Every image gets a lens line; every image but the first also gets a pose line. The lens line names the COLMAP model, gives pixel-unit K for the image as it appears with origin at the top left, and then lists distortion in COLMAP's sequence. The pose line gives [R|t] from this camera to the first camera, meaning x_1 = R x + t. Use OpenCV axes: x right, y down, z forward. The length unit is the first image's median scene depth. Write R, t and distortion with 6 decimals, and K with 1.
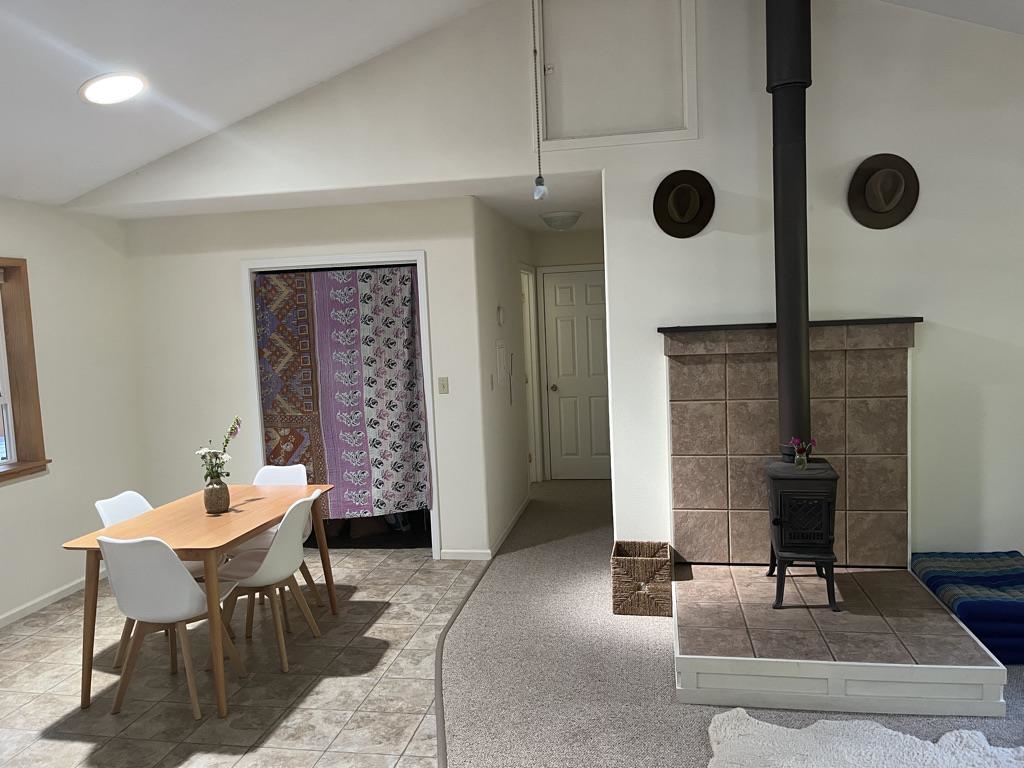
lens RADIAL K [[769.3, 0, 519.4], [0, 769.3, 385.7], [0, 0, 1]] dist [0.058863, -0.079290]
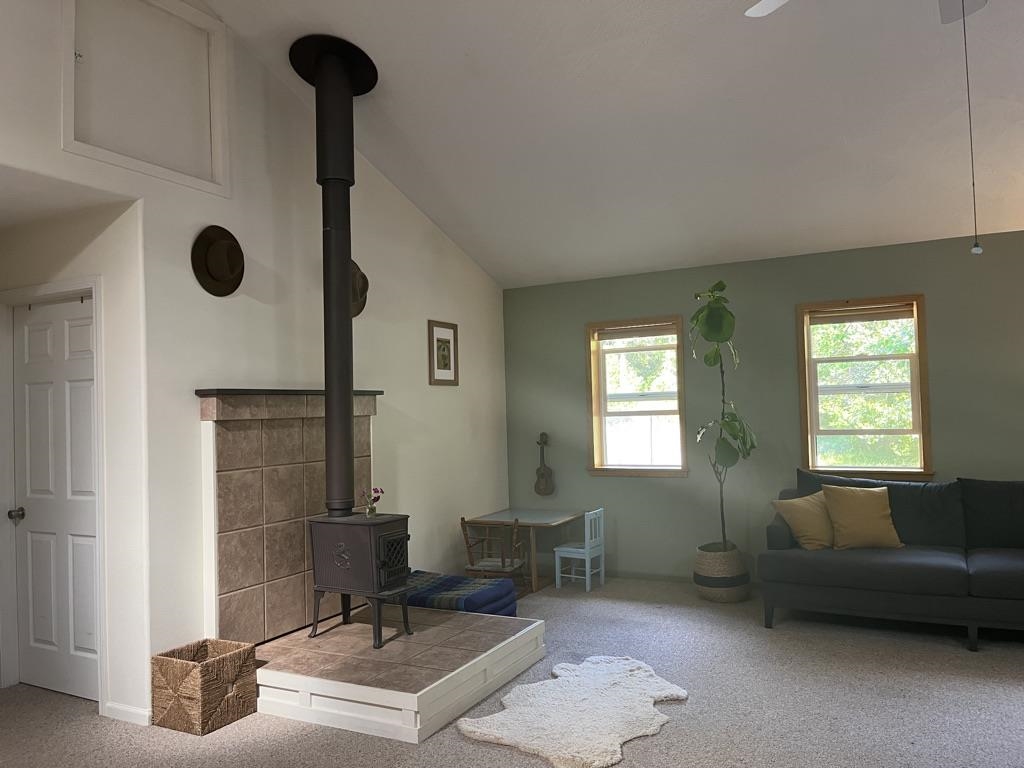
lens RADIAL K [[769.3, 0, 511.9], [0, 769.3, 388.6], [0, 0, 1]] dist [0.058863, -0.079290]
pose [[0.303373, 0.059568, 0.951008, -0.460128], [0.100280, 0.990506, -0.094031, 0.035422], [-0.947580, 0.123893, 0.294519, 0.325934]]
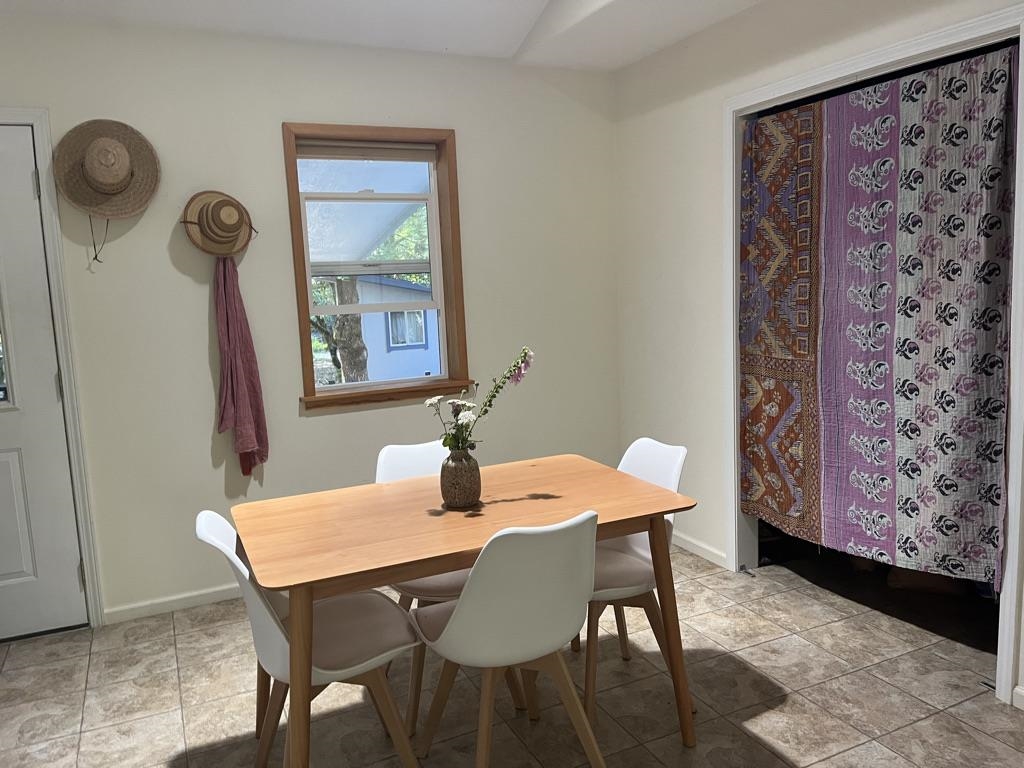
lens RADIAL K [[769.3, 0, 533.7], [0, 769.3, 379.1], [0, 0, 1]] dist [0.058863, -0.079290]
pose [[0.595946, 0.121382, -0.793797, 0.069526], [-0.056831, 0.992406, 0.109086, 0.000368], [0.801011, -0.019897, 0.598319, 0.510146]]
